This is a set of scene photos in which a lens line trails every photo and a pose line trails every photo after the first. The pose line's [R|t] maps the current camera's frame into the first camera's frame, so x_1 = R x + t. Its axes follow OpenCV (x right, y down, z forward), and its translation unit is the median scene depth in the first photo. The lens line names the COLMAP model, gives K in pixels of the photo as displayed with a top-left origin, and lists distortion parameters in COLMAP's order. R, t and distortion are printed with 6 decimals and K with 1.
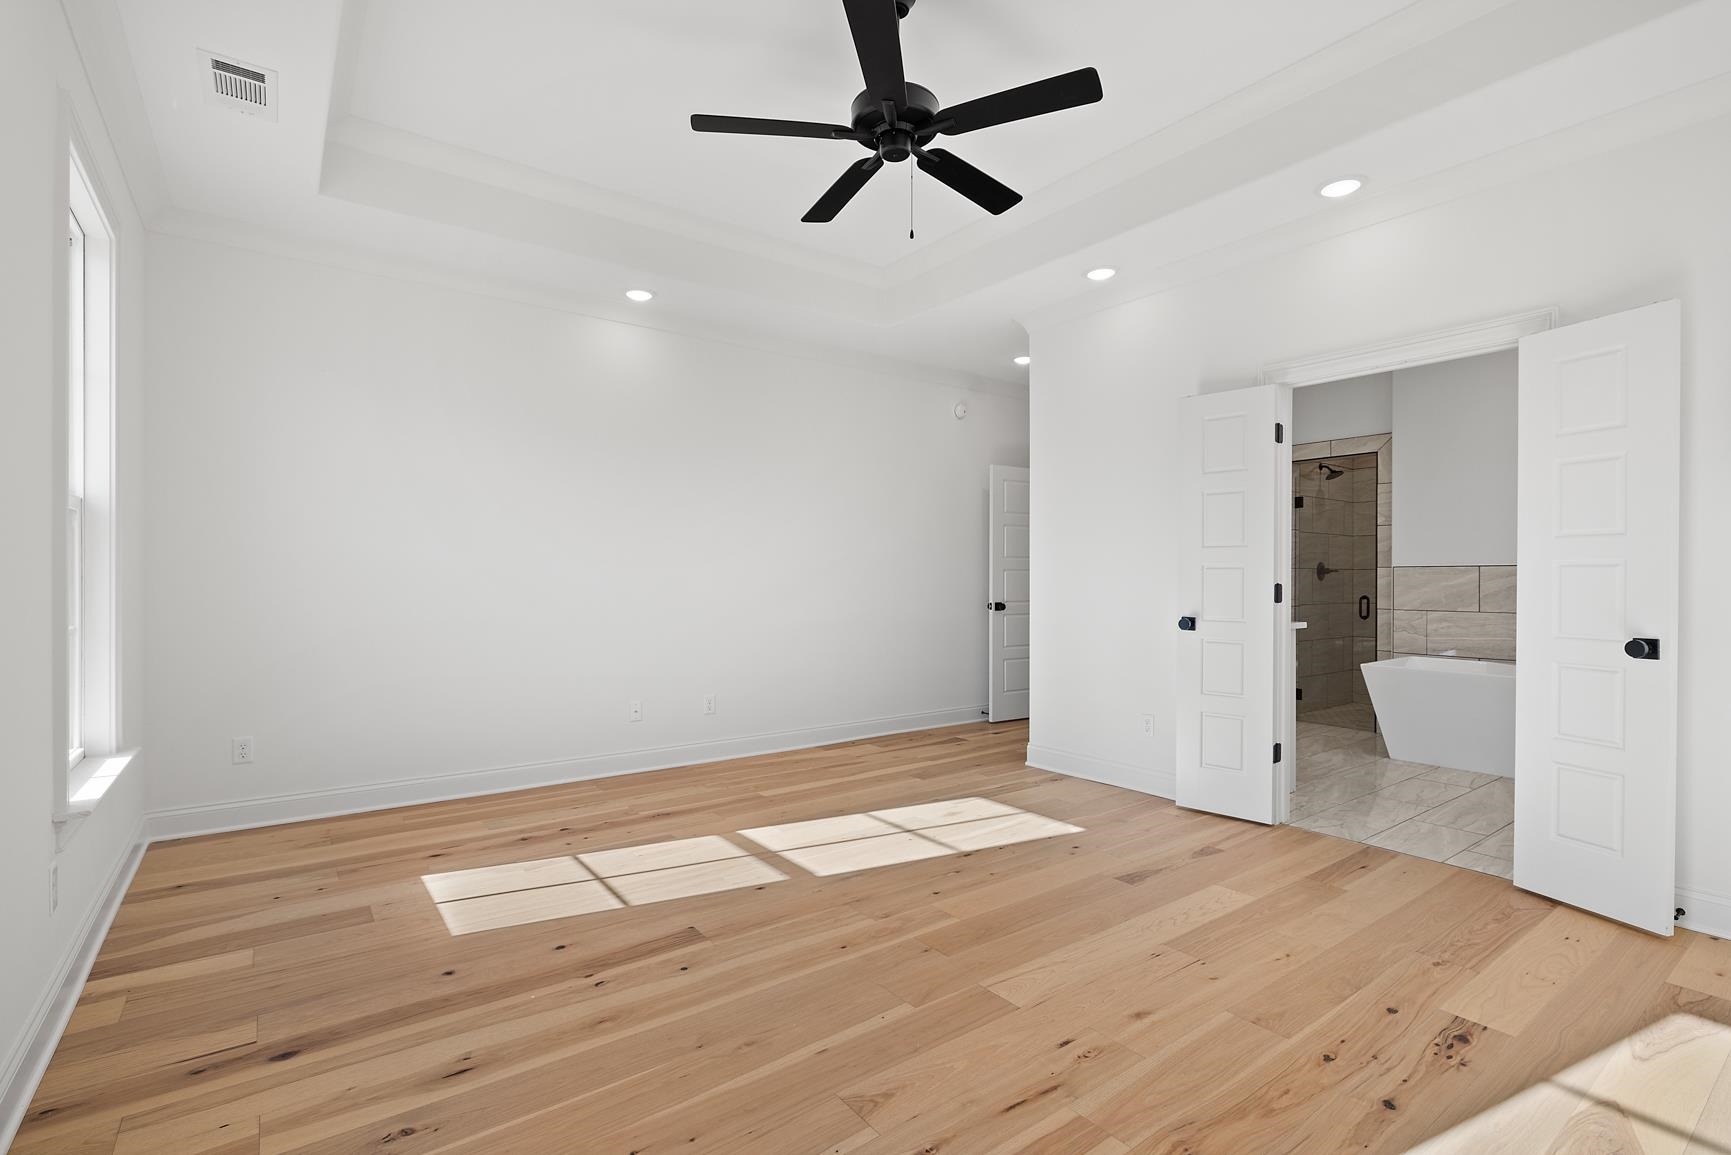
lens RADIAL K [[801.2, 0, 862.5], [0, 801.2, 574.6], [0, 0, 1]] dist [-0.001648, 0.000094]
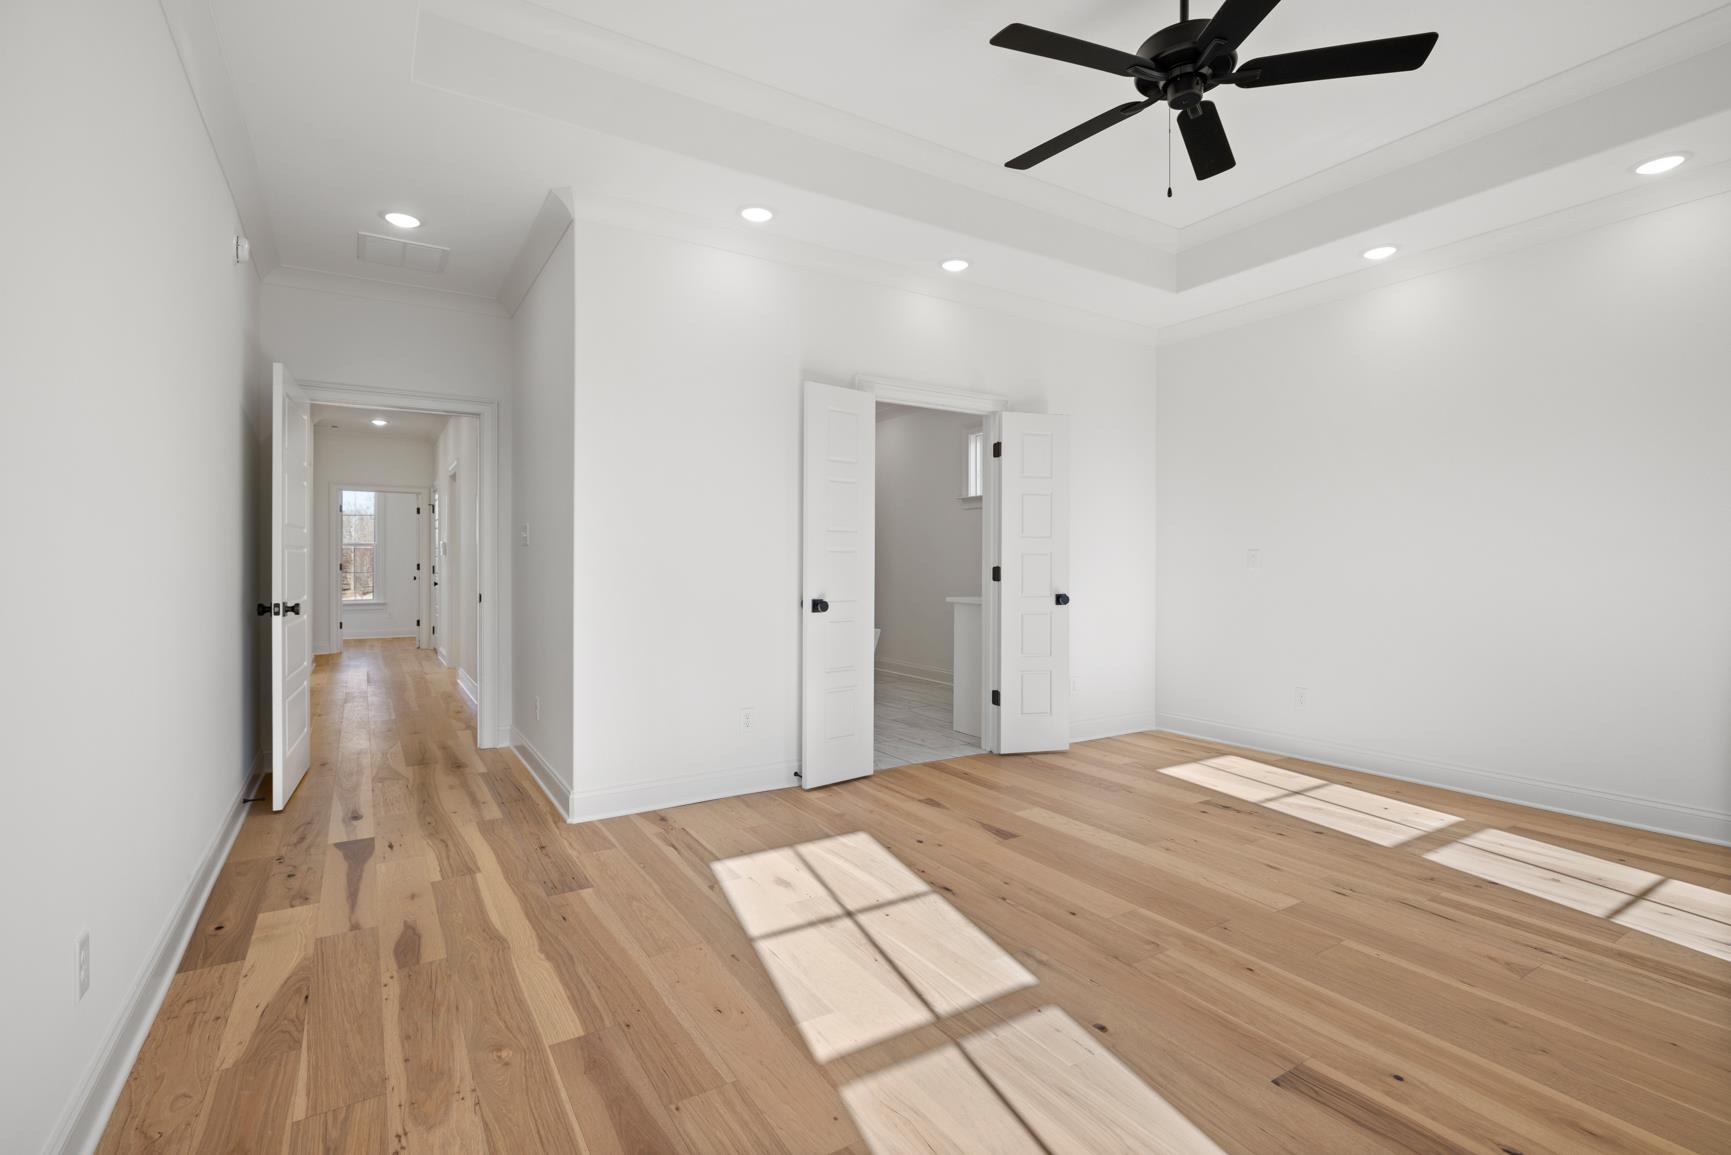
lens RADIAL K [[801.2, 0, 862.5], [0, 801.2, 574.6], [0, 0, 1]] dist [-0.001648, 0.000094]
pose [[0.077091, -0.013353, 0.996935, -0.738285], [-0.007485, 0.999874, 0.013971, 0.008472], [-0.996996, -0.008539, 0.076982, 1.063748]]
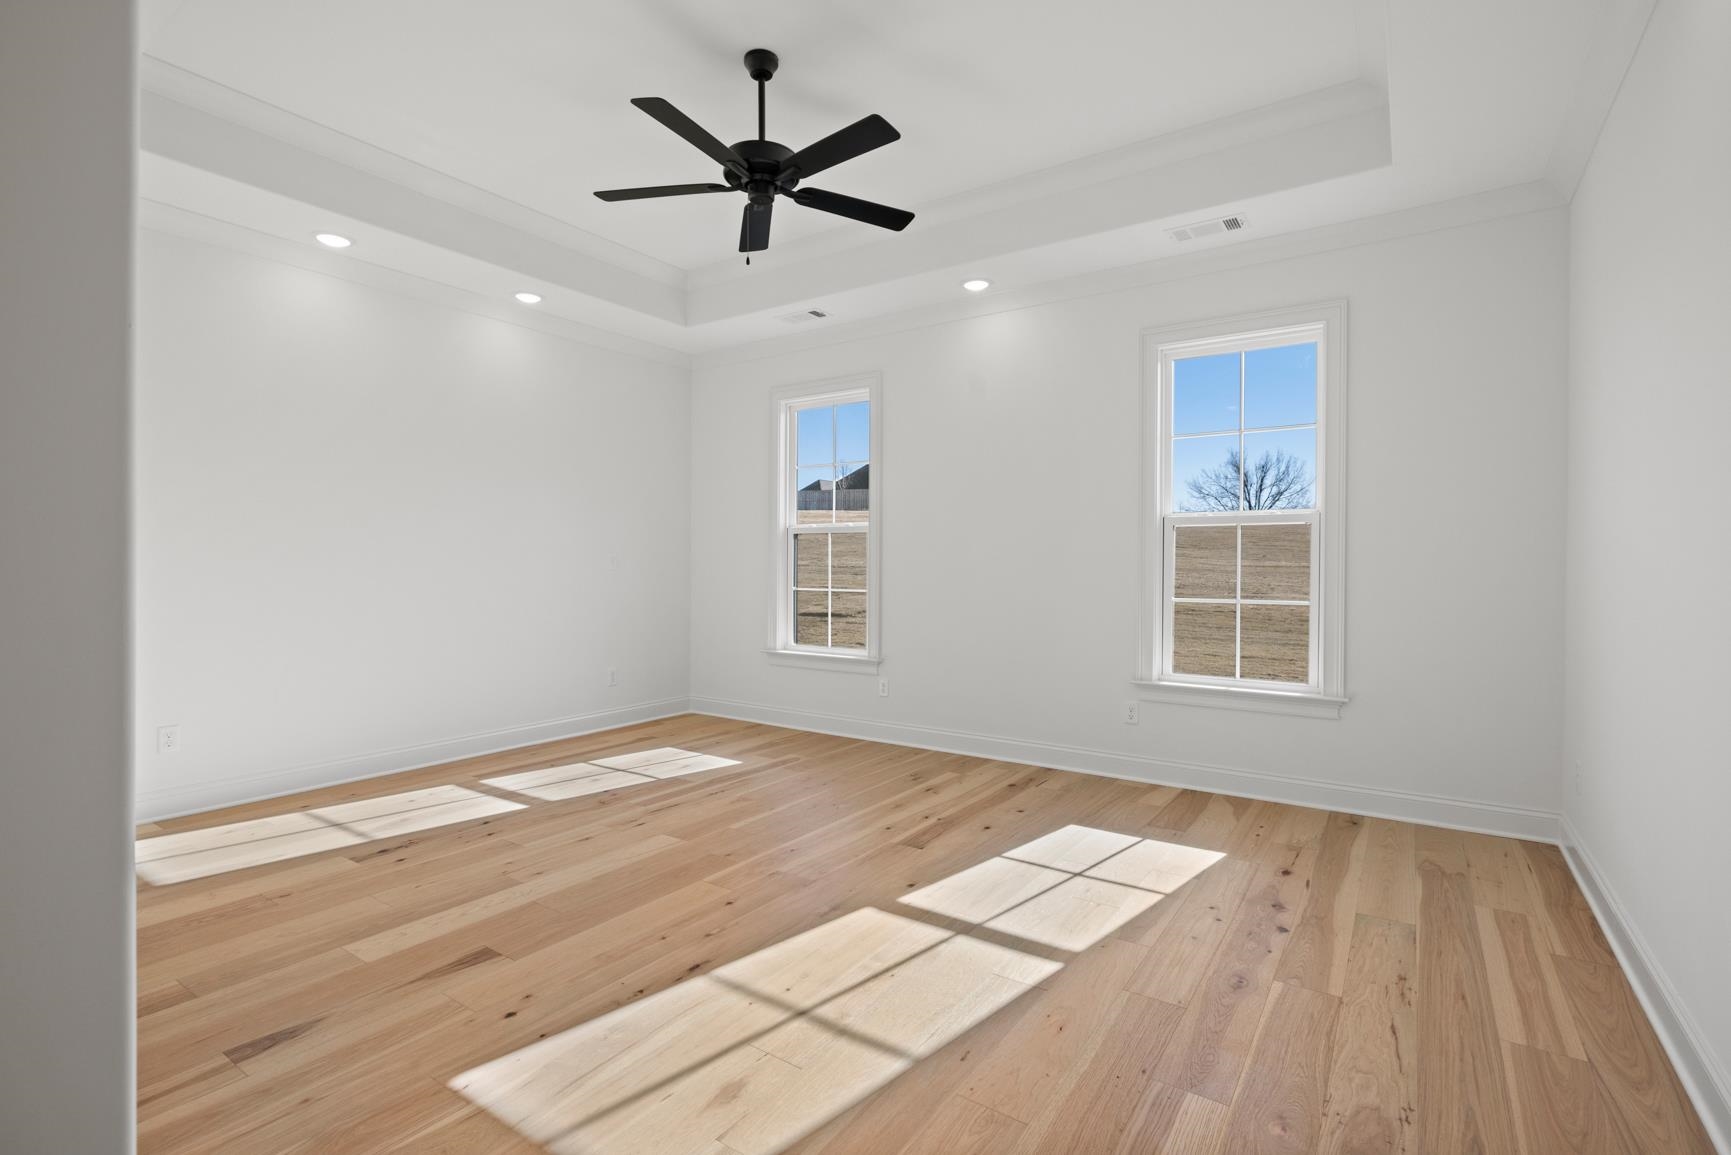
lens RADIAL K [[801.2, 0, 862.5], [0, 801.2, 574.6], [0, 0, 1]] dist [-0.001648, 0.000094]
pose [[-0.945272, -0.002095, -0.326278, 0.226931], [-0.003103, 0.999992, 0.002569, 0.012157], [0.326270, 0.003441, -0.945270, 1.754790]]
